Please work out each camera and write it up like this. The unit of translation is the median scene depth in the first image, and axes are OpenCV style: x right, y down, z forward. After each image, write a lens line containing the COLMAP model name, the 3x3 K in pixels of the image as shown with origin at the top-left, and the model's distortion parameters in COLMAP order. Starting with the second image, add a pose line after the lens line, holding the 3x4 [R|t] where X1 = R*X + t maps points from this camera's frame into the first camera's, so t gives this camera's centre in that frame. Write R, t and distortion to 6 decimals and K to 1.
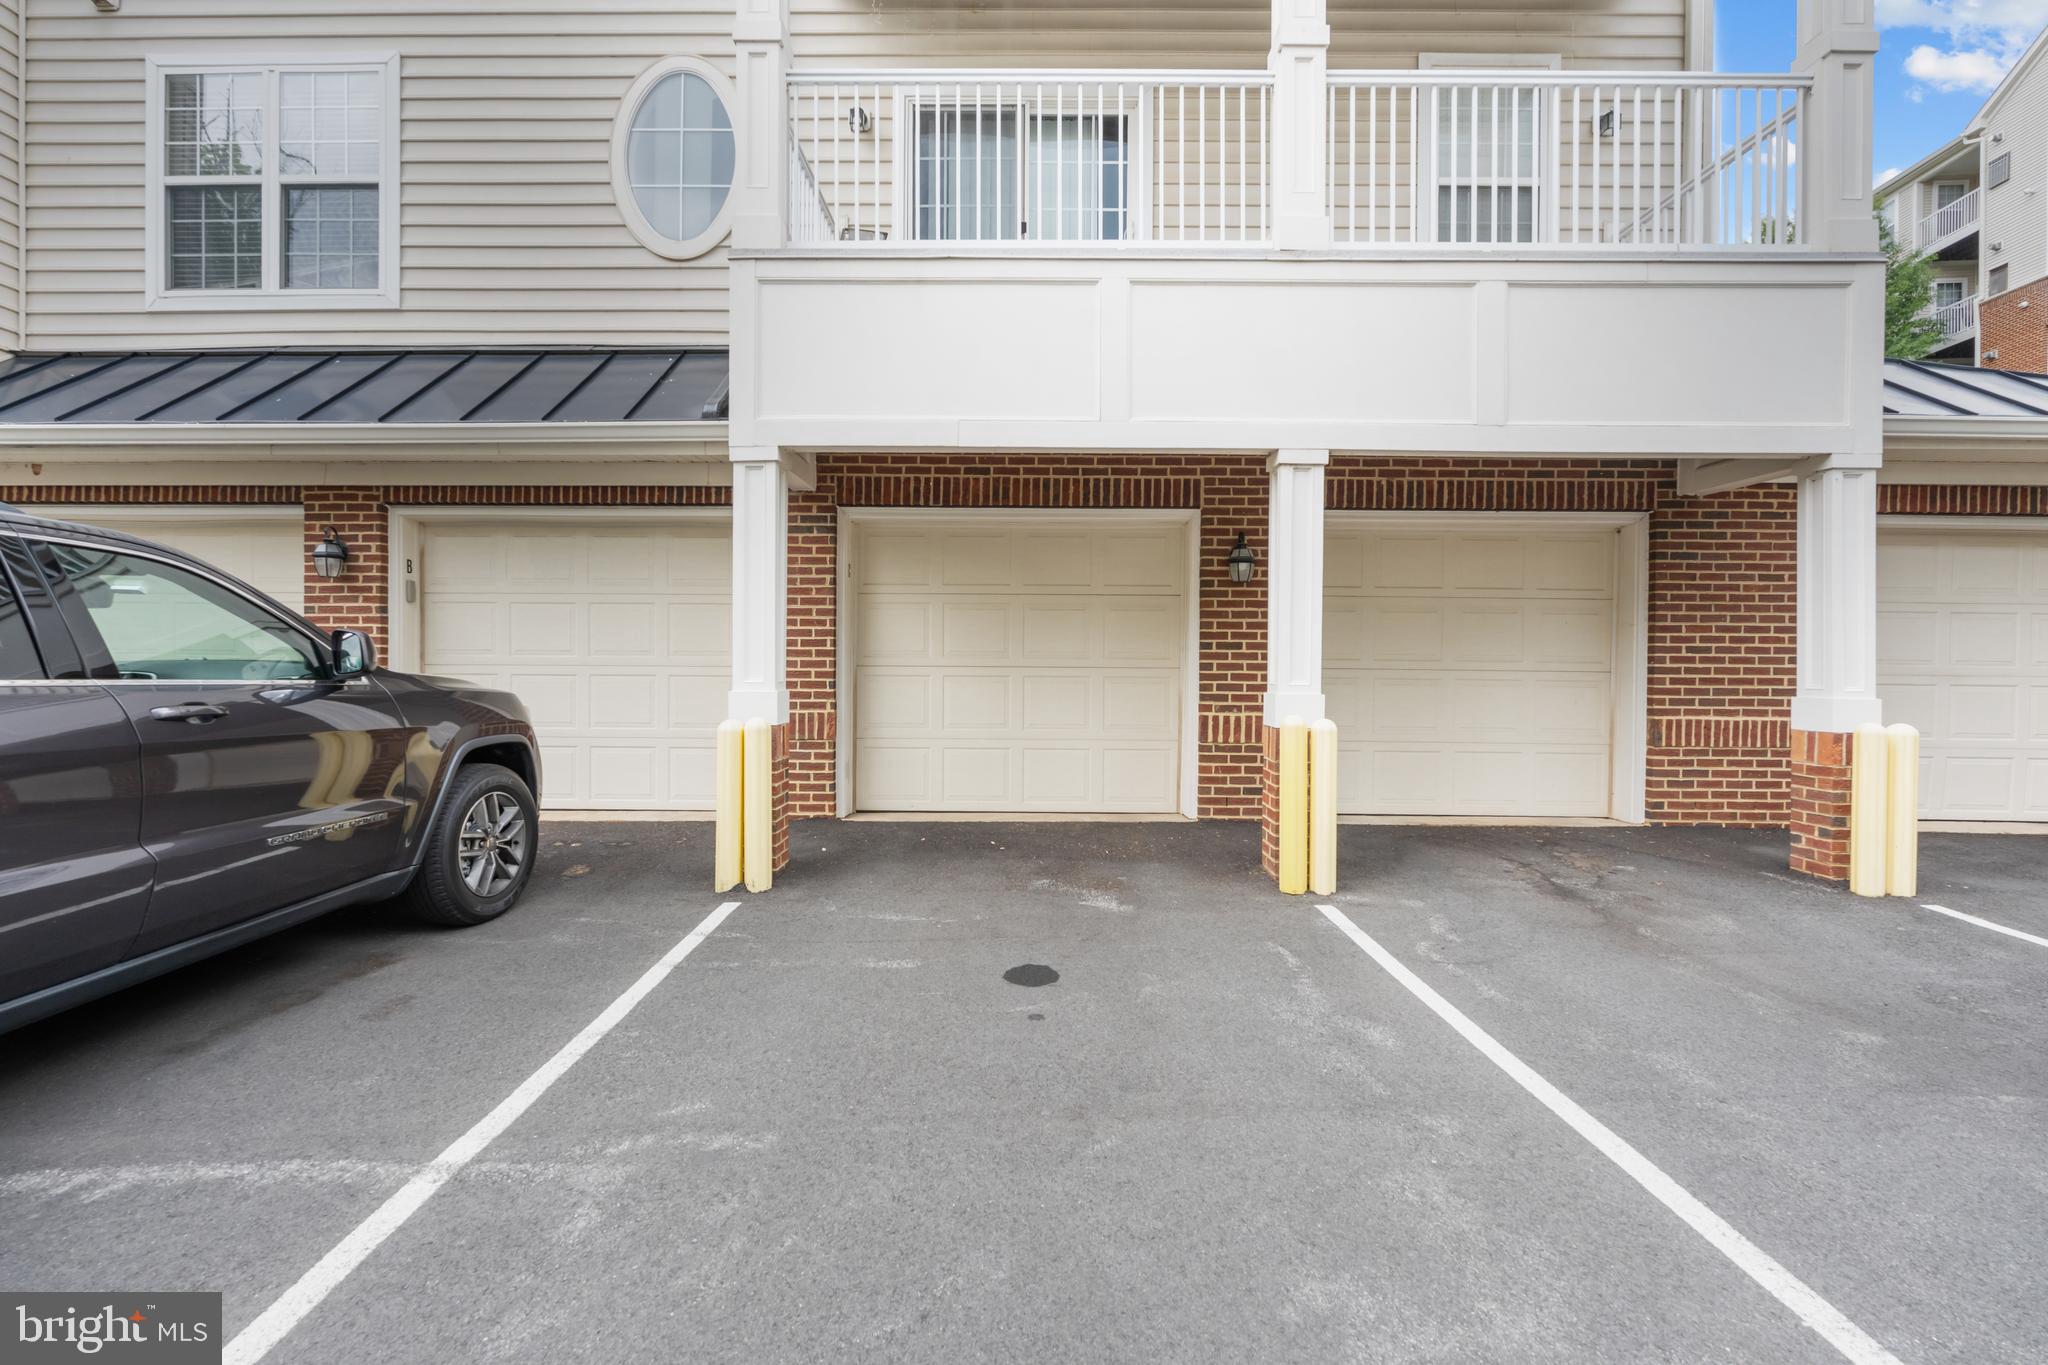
lens RADIAL K [[936.9, 0, 1008.2], [0, 936.9, 667.2], [0, 0, 1]] dist [-0.006022, -0.000974]
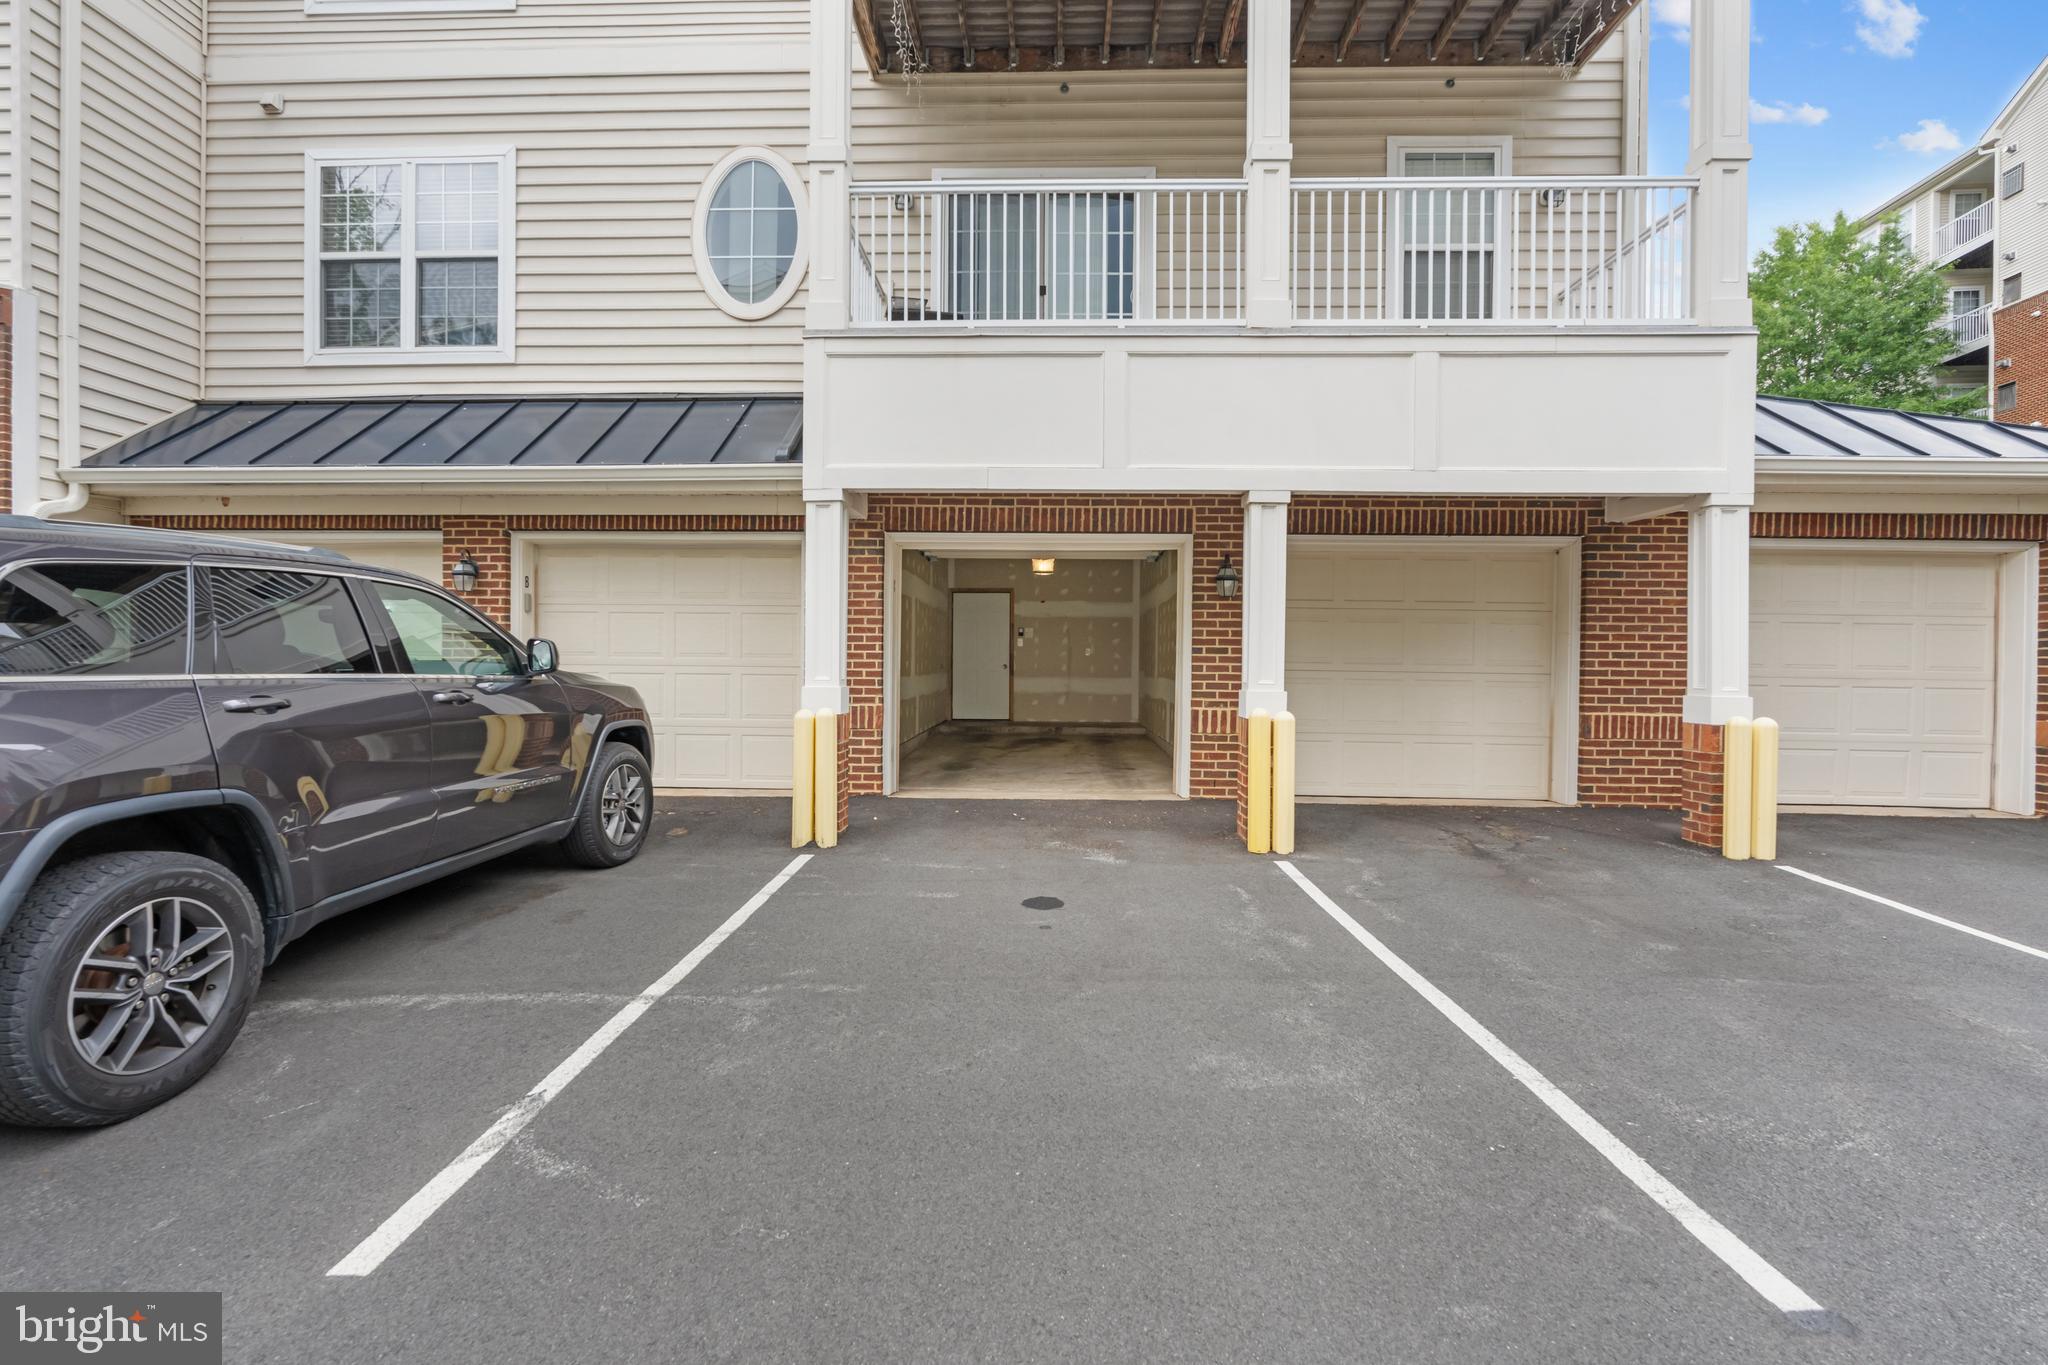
lens RADIAL K [[936.9, 0, 1006.5], [0, 936.9, 663.4], [0, 0, 1]] dist [-0.006022, -0.000974]
pose [[0.999583, 0.003385, -0.028687, 0.006454], [-0.003539, 0.999980, -0.005318, 0.000402], [0.028668, 0.005418, 0.999574, -0.195703]]
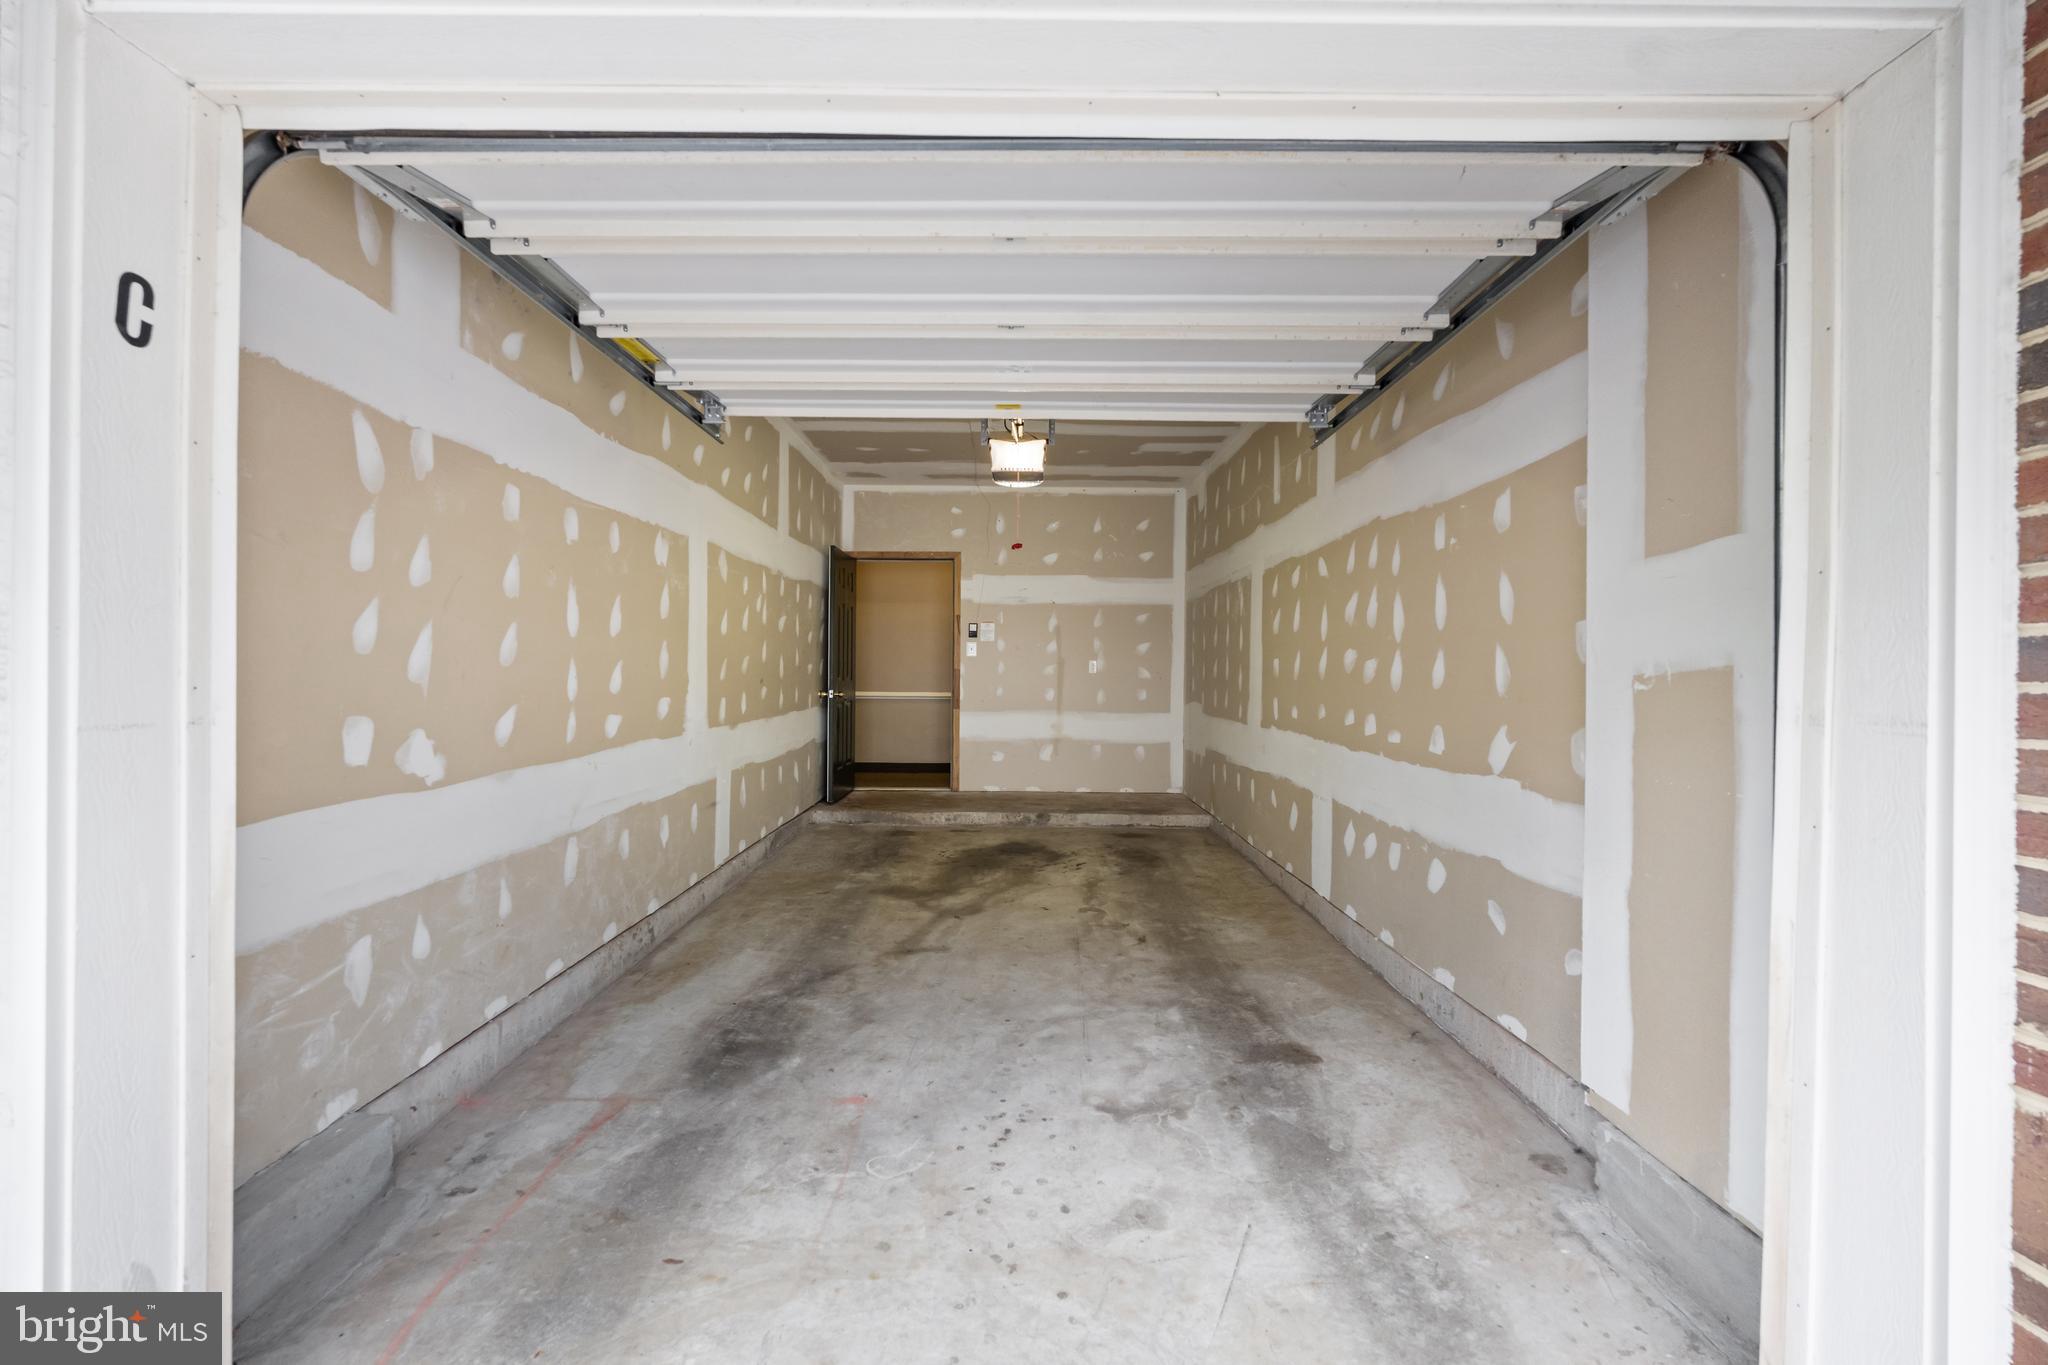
lens RADIAL K [[936.9, 0, 1016.8], [0, 936.9, 672.2], [0, 0, 1]] dist [-0.006022, -0.000974]
pose [[0.999725, 0.005190, 0.022869, 0.006437], [-0.005093, 0.999978, -0.004327, -0.016955], [-0.022891, 0.004210, 0.999729, 0.453088]]
